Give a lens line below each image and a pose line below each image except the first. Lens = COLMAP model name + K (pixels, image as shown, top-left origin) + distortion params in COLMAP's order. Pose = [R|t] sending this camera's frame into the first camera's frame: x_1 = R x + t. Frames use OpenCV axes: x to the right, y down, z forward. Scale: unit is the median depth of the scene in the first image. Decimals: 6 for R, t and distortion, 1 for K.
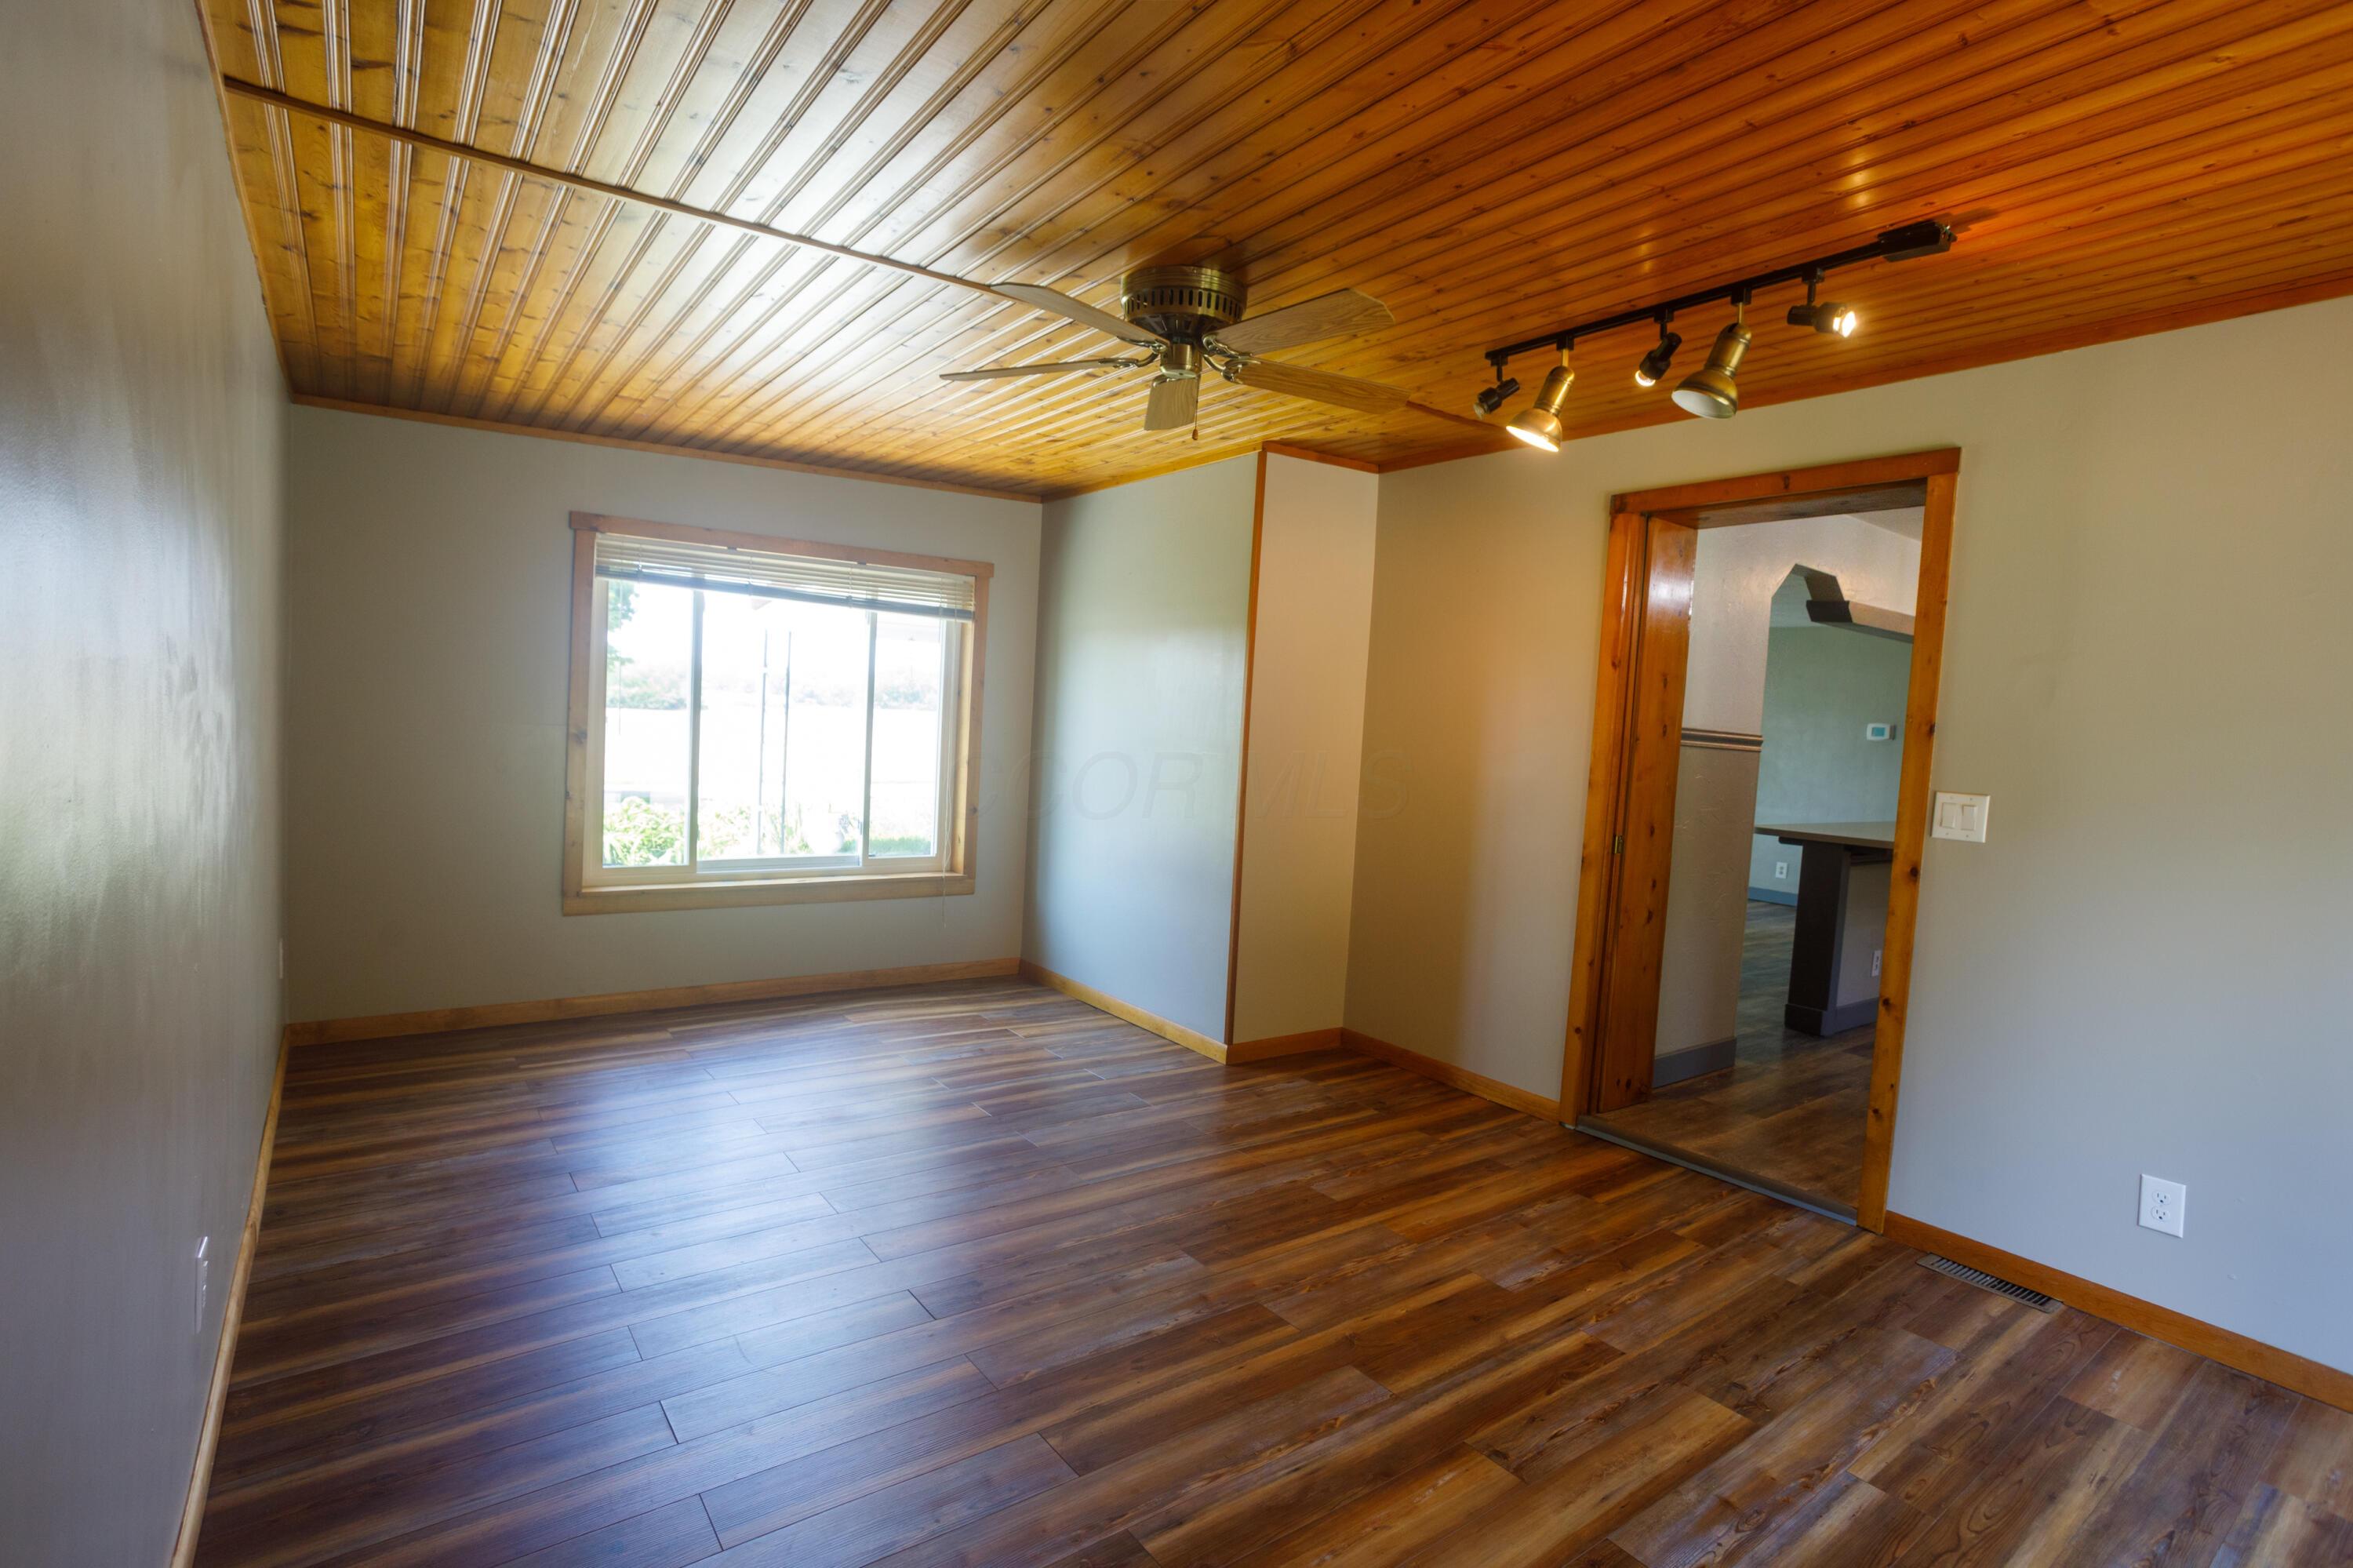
lens RADIAL K [[1131.6, 0, 1182.9], [0, 1131.6, 792.8], [0, 0, 1]] dist [-0.061486, 0.040251]
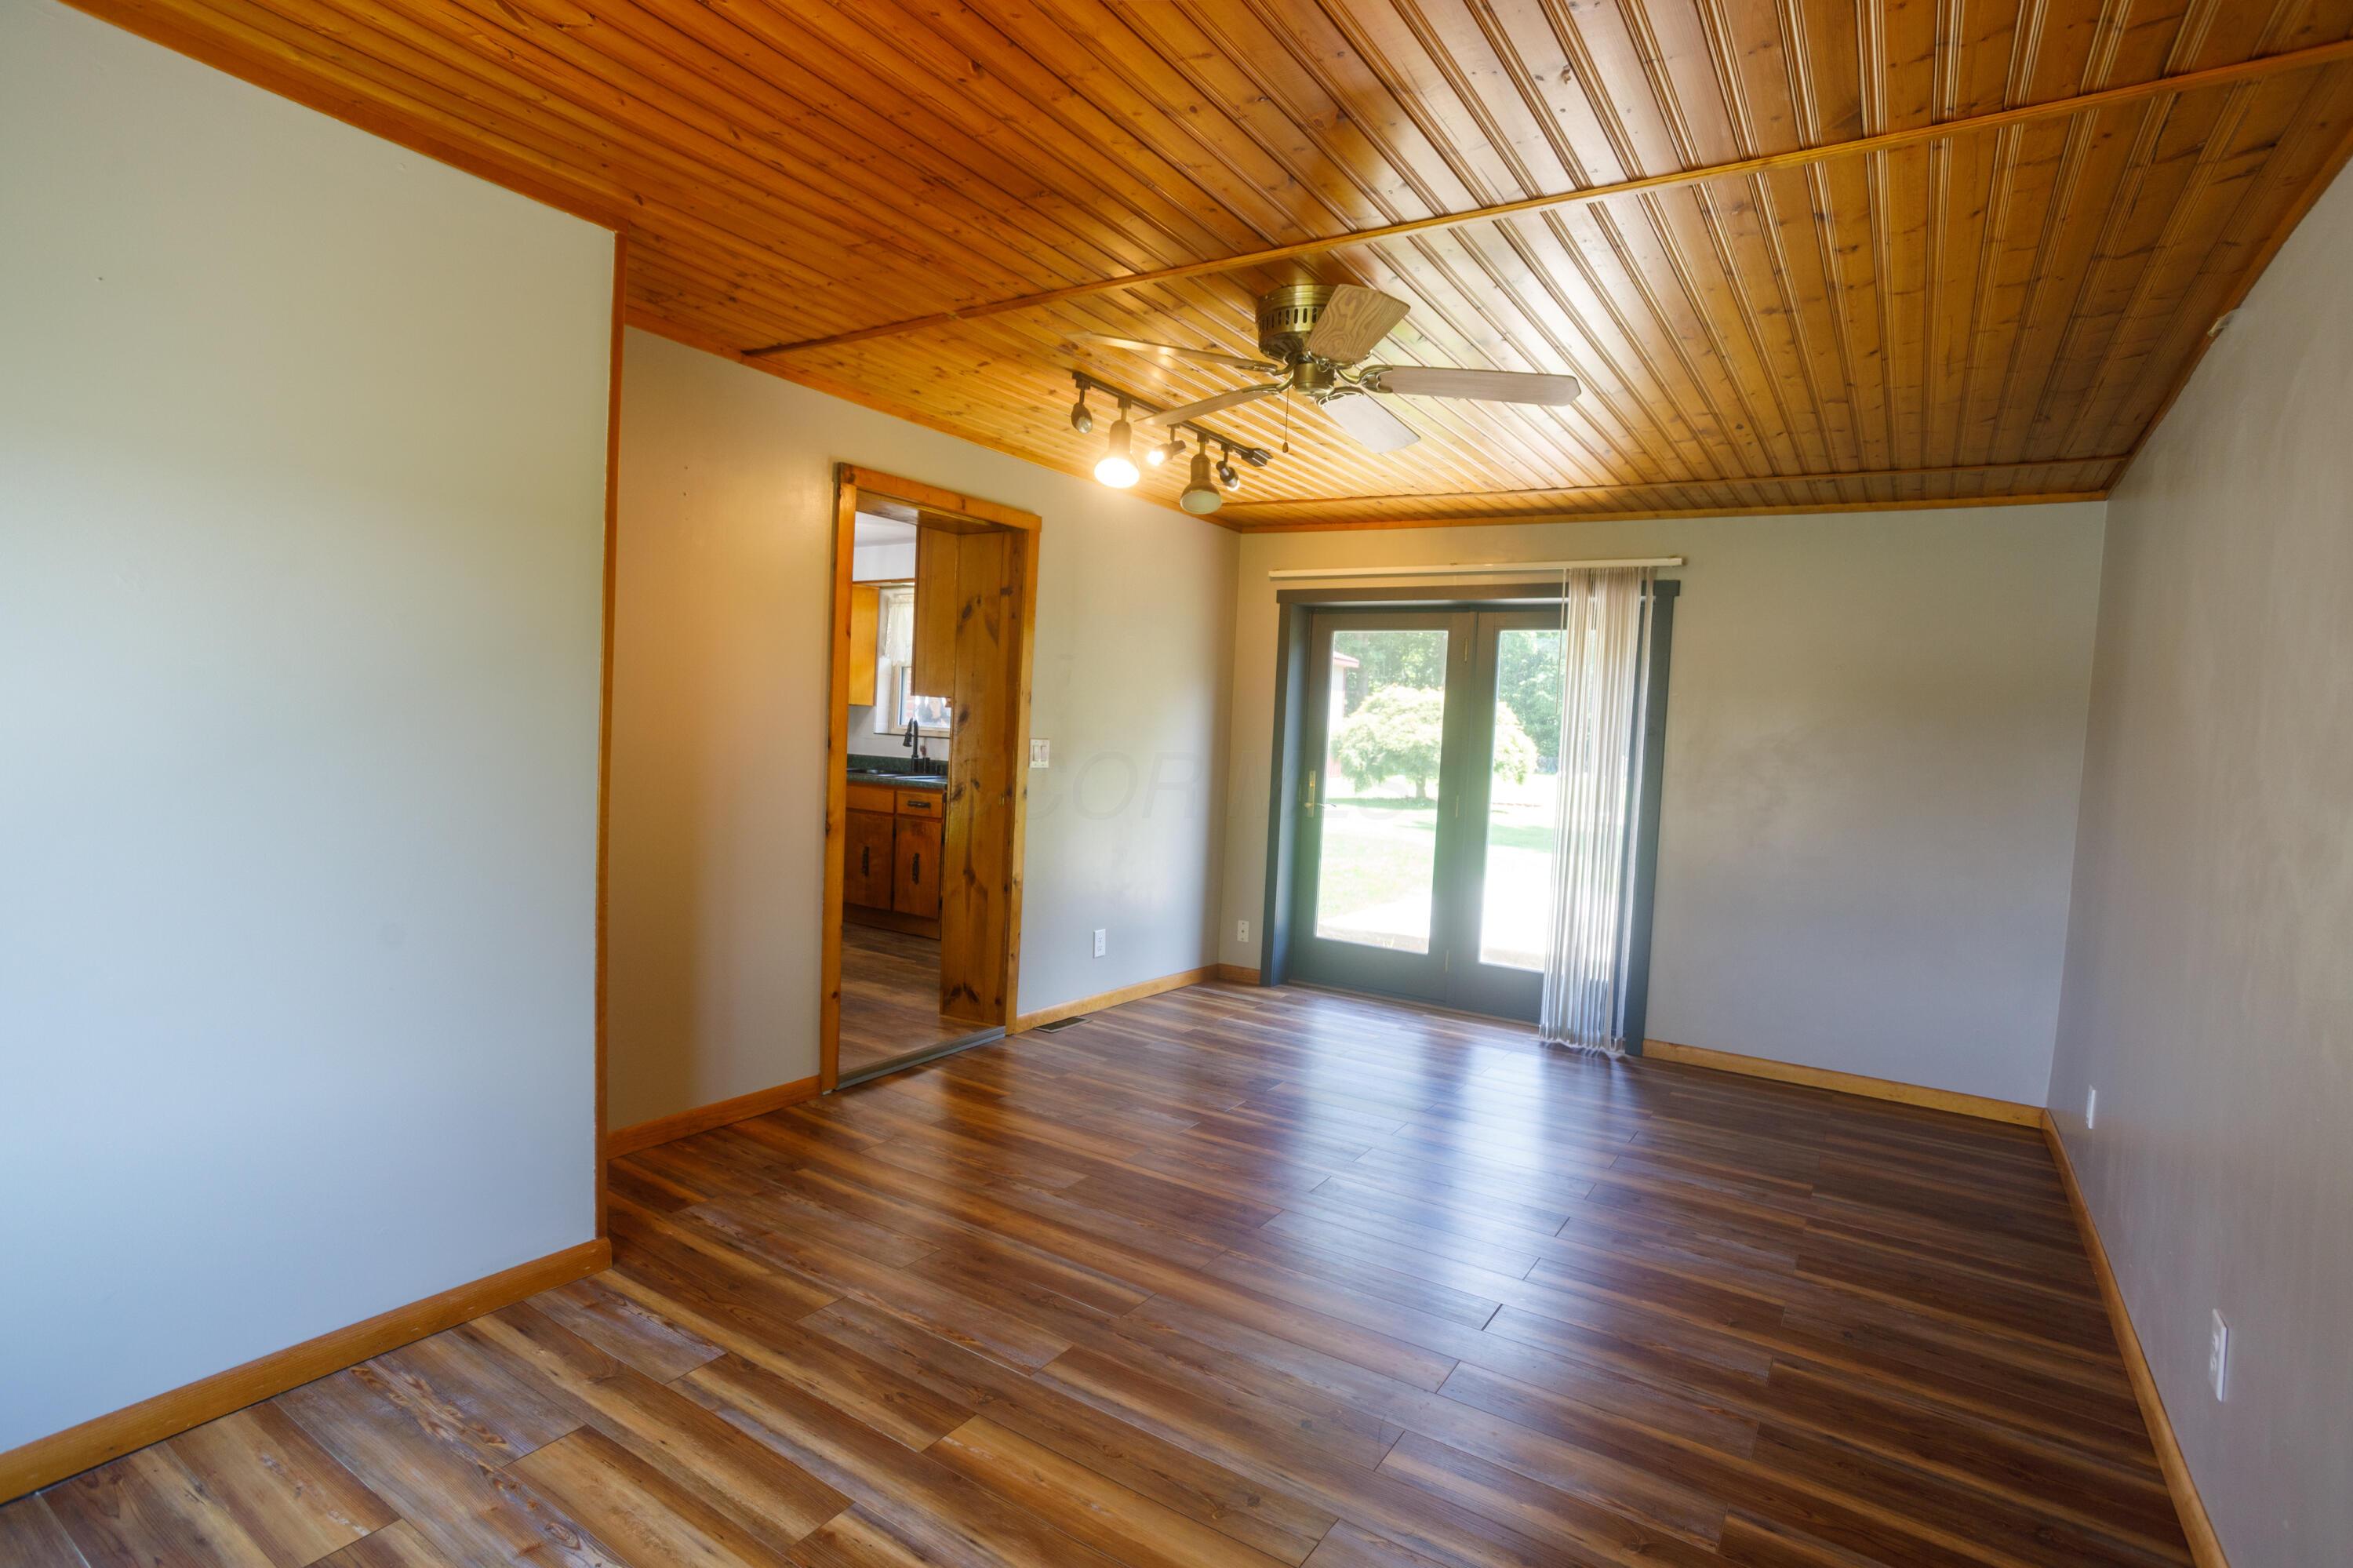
lens RADIAL K [[1131.6, 0, 1182.9], [0, 1131.6, 792.8], [0, 0, 1]] dist [-0.061486, 0.040251]
pose [[-0.338255, -0.122064, 0.933104, -0.712648], [-0.003405, 0.991704, 0.128495, -0.105047], [-0.941048, 0.040287, -0.335865, 1.095407]]
